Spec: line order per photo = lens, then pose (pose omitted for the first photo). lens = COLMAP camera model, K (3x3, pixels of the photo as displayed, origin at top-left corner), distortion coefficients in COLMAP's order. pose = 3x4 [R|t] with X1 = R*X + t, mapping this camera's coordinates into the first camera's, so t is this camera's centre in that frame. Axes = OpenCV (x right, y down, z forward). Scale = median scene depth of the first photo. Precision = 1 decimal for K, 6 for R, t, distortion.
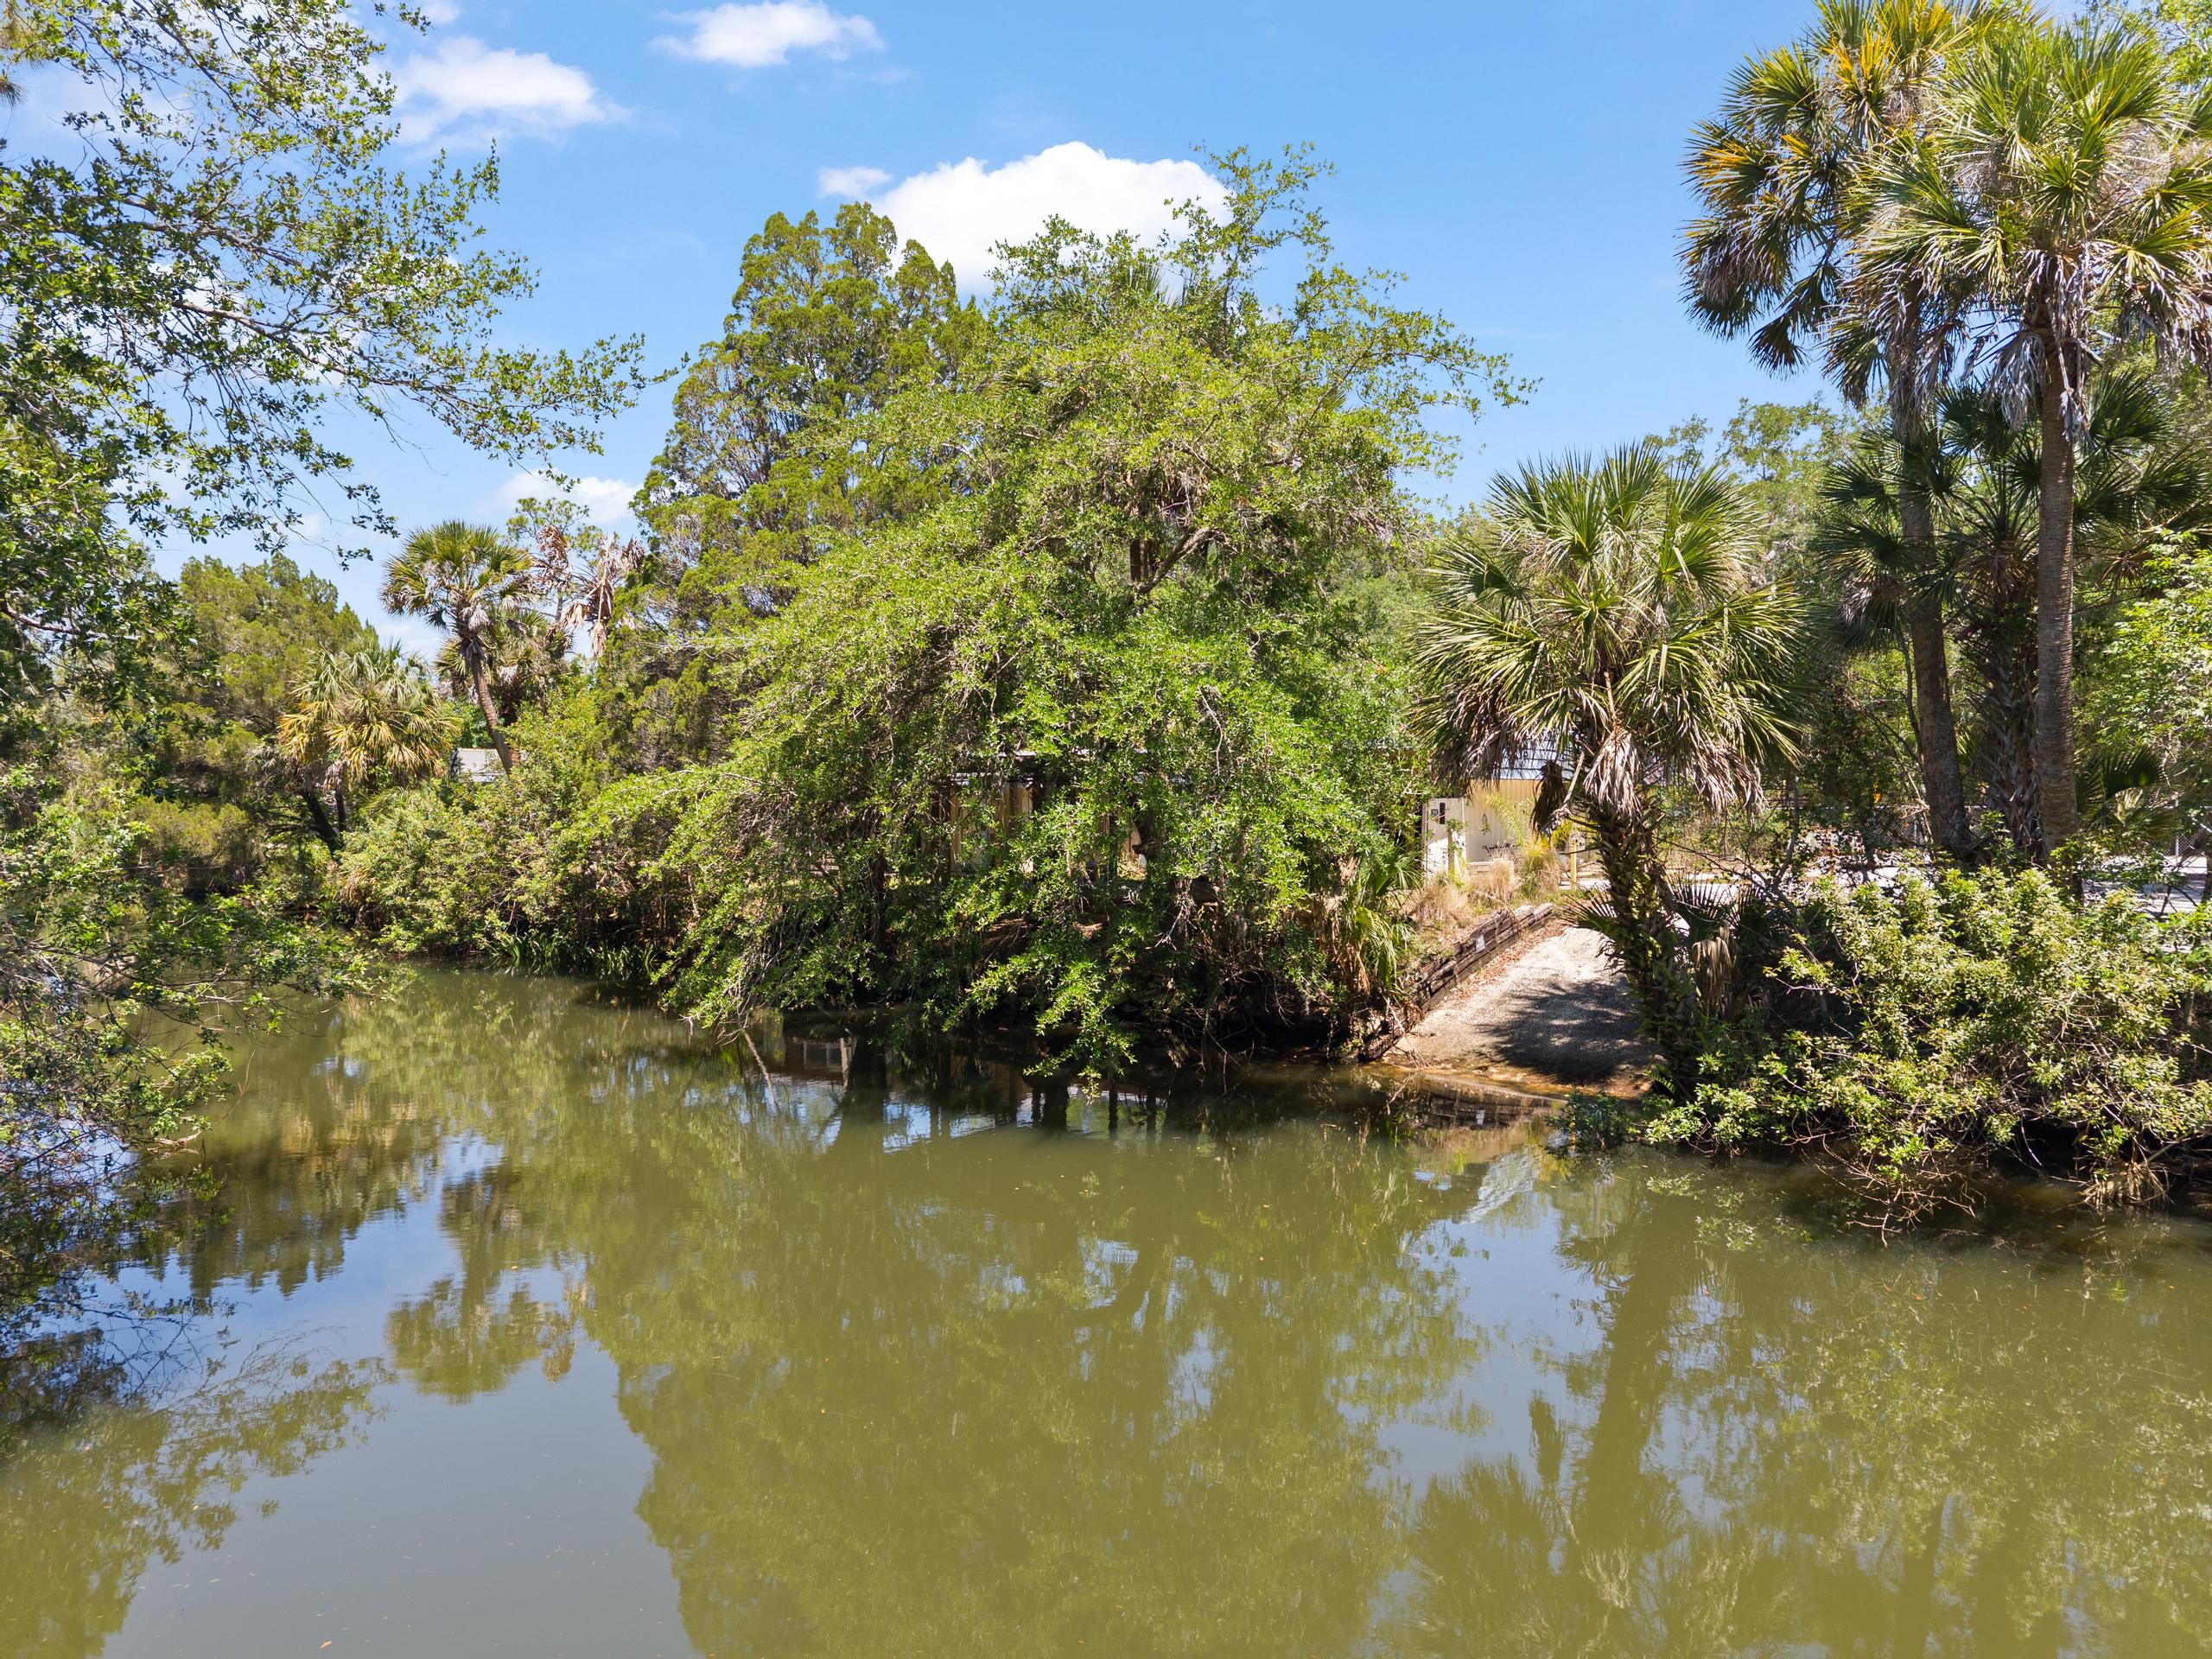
lens RADIAL K [[1550.2, 0, 1106.0], [0, 1550.2, 829.5], [0, 0, 1]] dist [-0.007377, -0.002455]
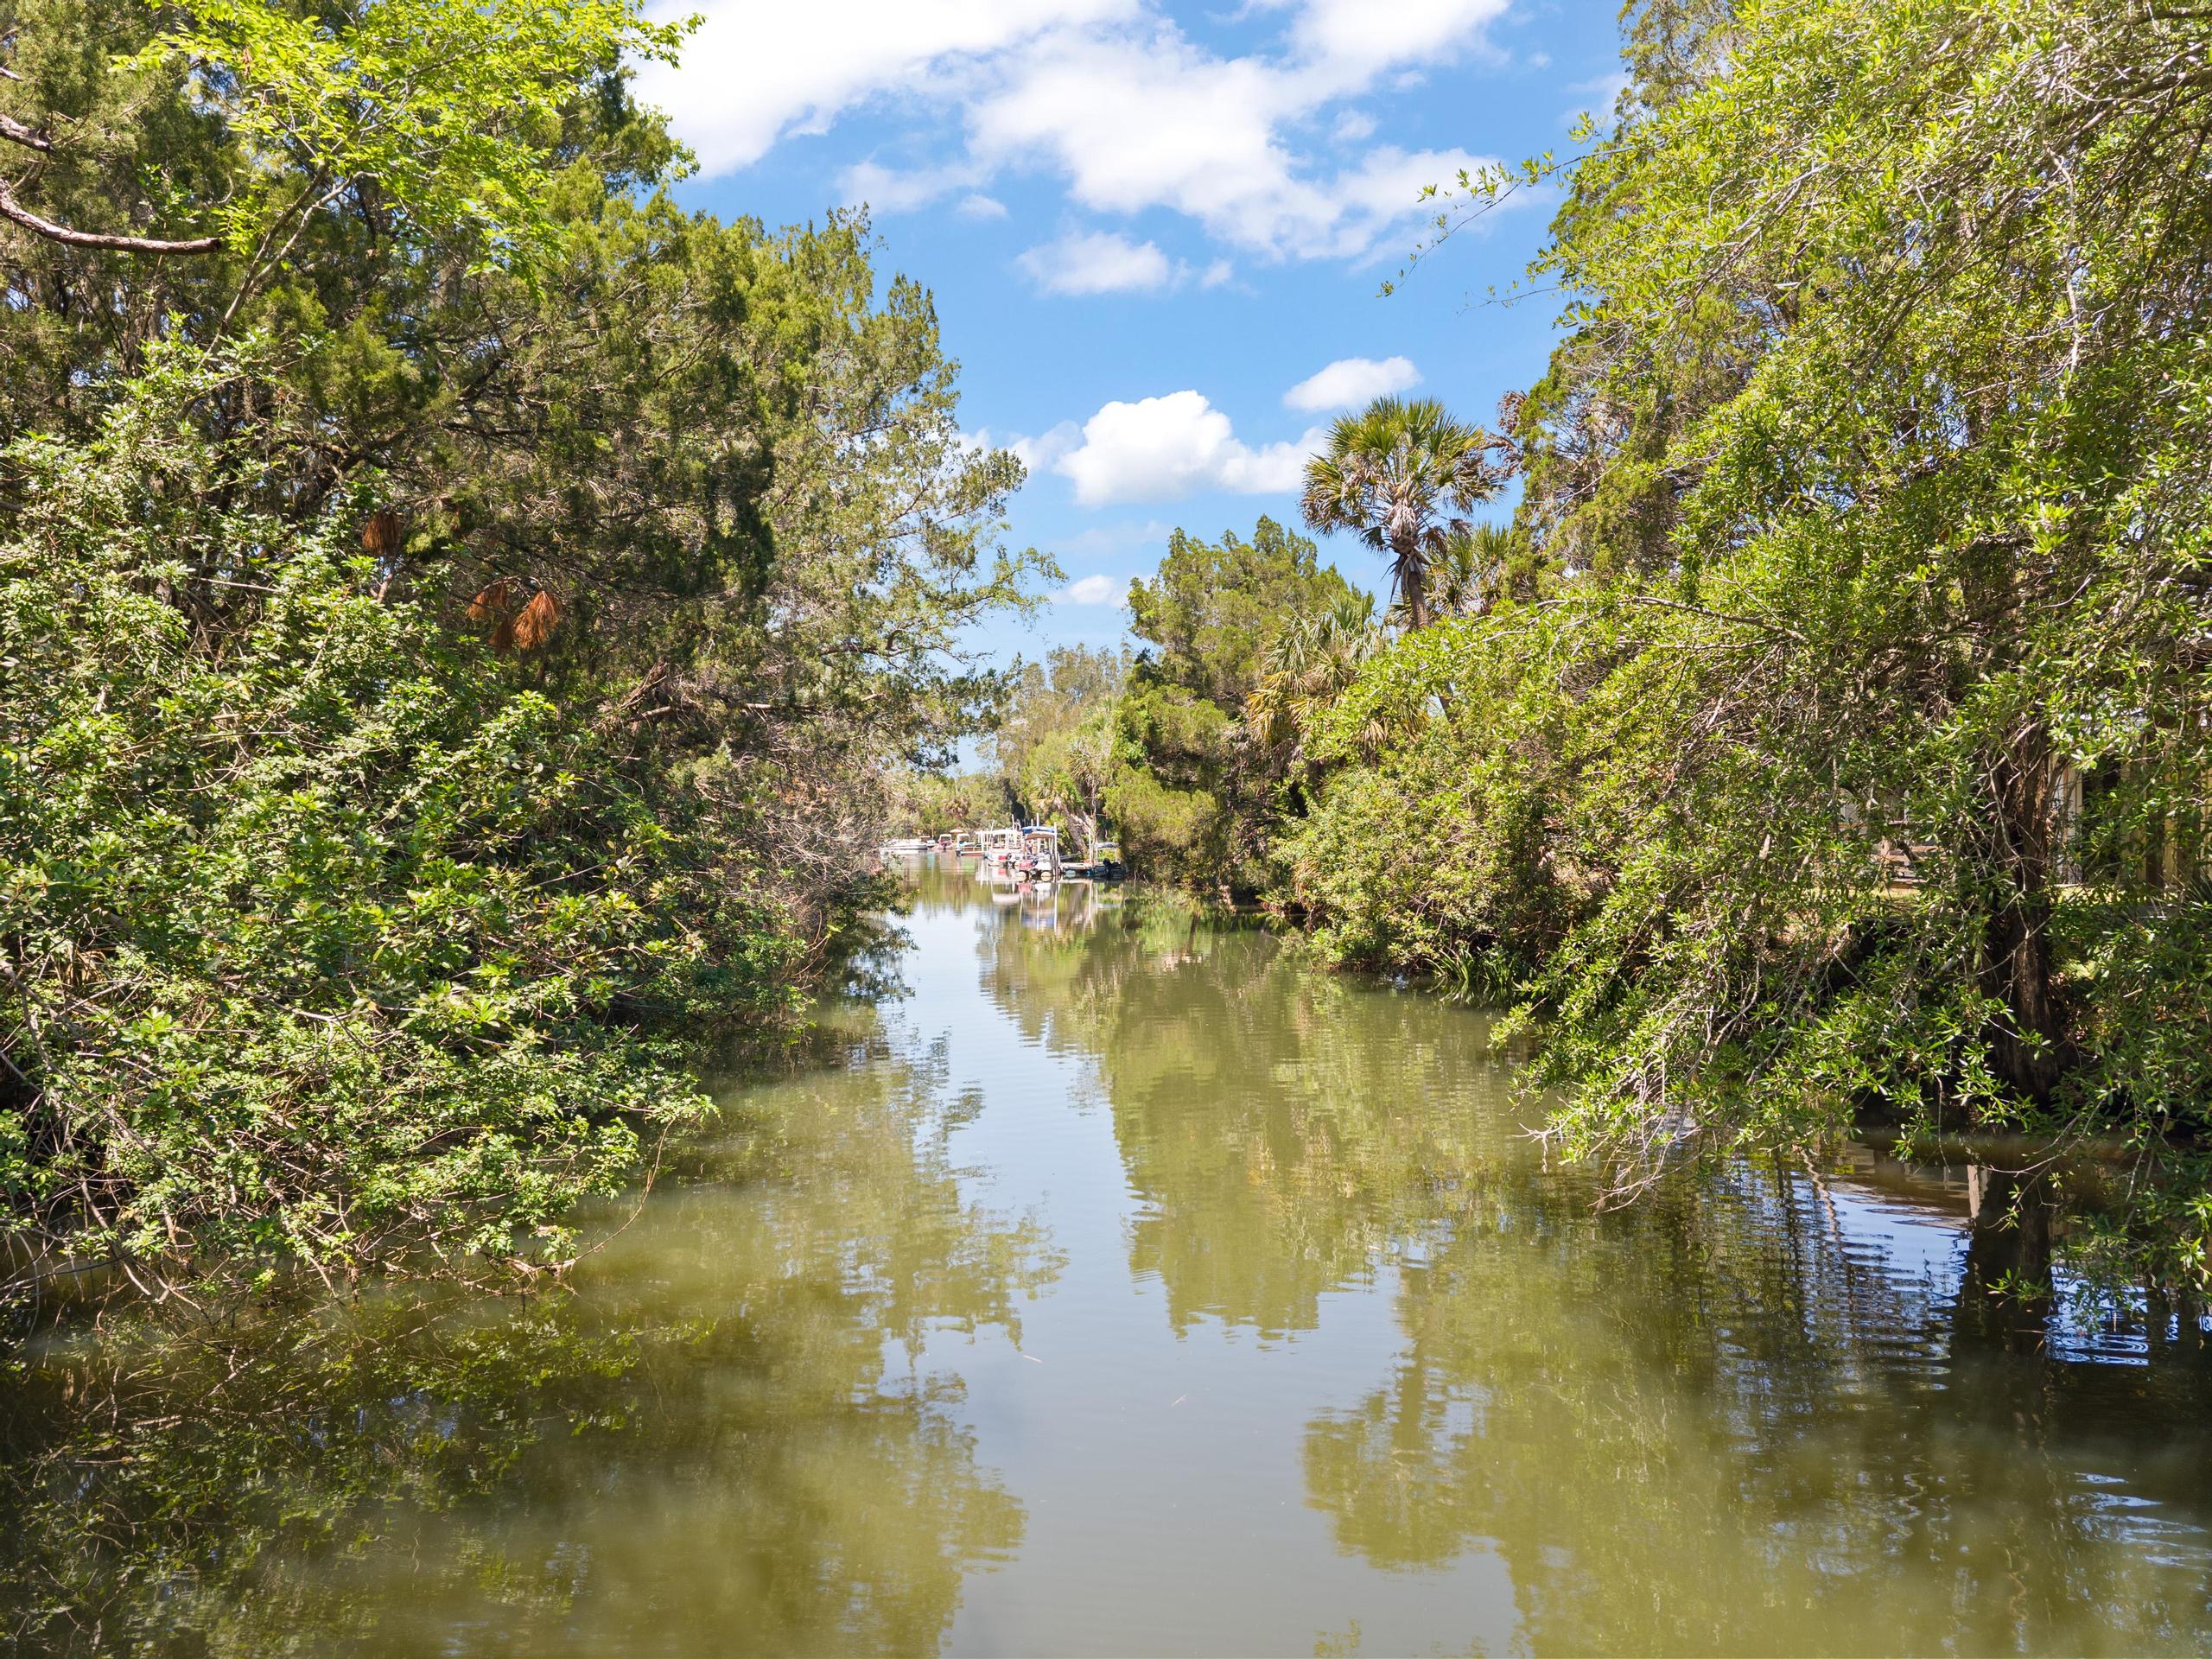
lens RADIAL K [[1574.9, 0, 1106.0], [0, 1574.9, 829.5], [0, 0, 1]] dist [0.092717, -0.001003]
pose [[0.782469, 0.002507, -0.622685, -0.041393], [-0.011856, 0.999871, -0.010873, 0.021132], [0.622577, 0.015891, 0.782397, 0.299316]]
